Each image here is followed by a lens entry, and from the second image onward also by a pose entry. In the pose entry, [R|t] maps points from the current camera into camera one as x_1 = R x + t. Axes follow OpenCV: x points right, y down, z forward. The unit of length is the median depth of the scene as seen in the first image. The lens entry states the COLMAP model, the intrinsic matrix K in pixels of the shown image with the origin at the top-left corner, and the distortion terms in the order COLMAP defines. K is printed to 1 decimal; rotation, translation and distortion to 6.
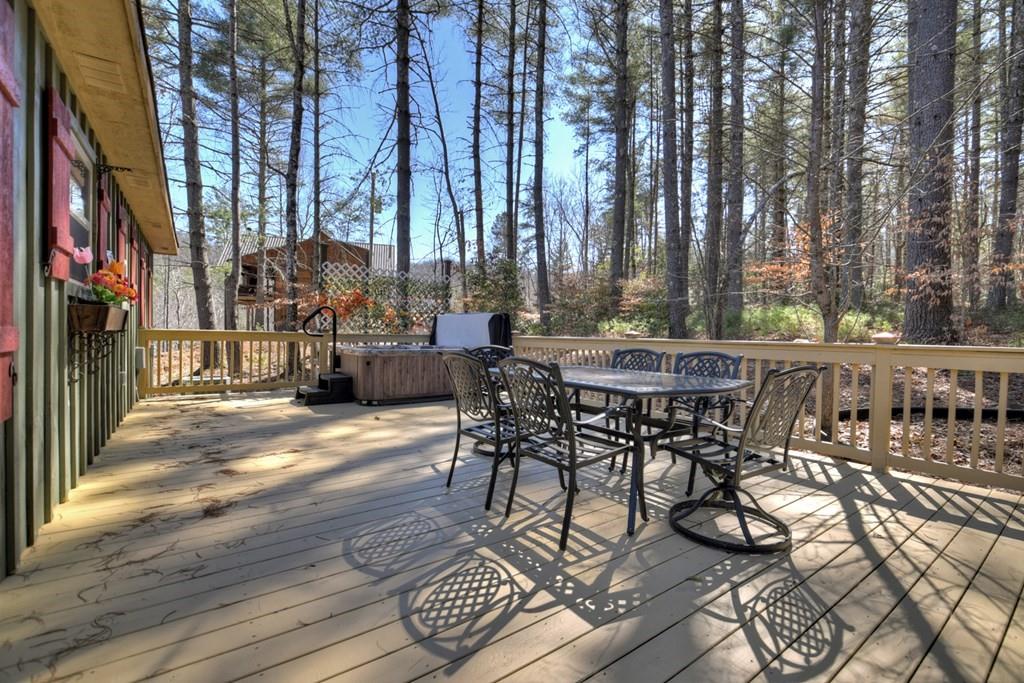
lens RADIAL K [[455.7, 0, 536.0], [0, 455.7, 344.5], [0, 0, 1]] dist [0.001963, -0.008729]
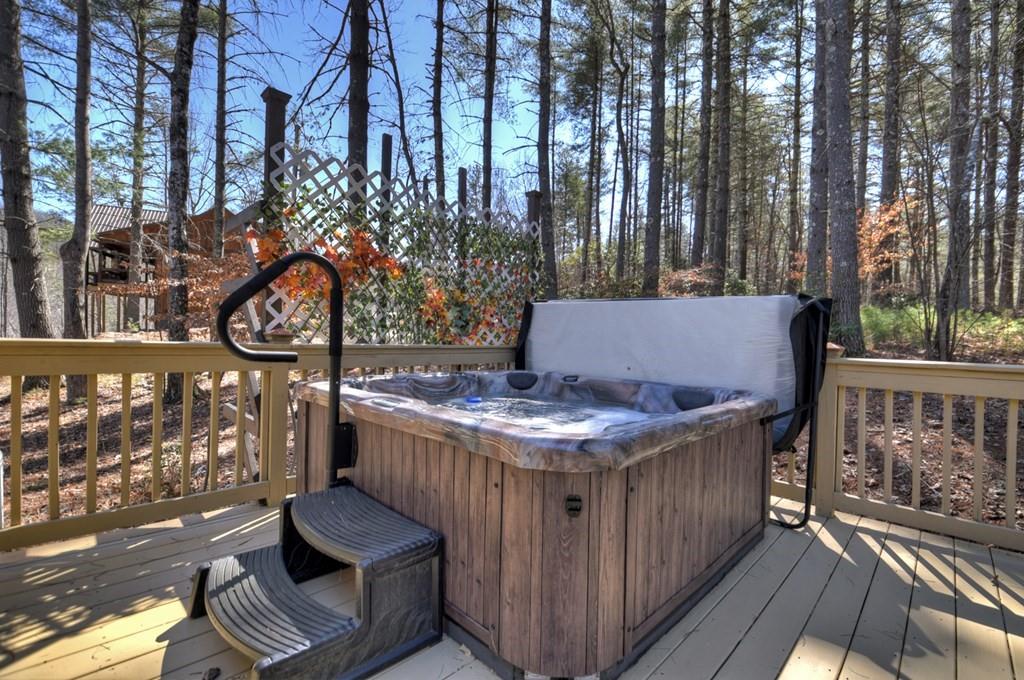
lens RADIAL K [[455.7, 0, 536.0], [0, 455.7, 343.0], [0, 0, 1]] dist [0.001963, -0.008729]
pose [[0.984834, 0.007129, 0.173351, -0.128481], [-0.006617, 0.999972, -0.003526, -0.010062], [-0.173371, 0.002326, 0.984854, 0.241879]]
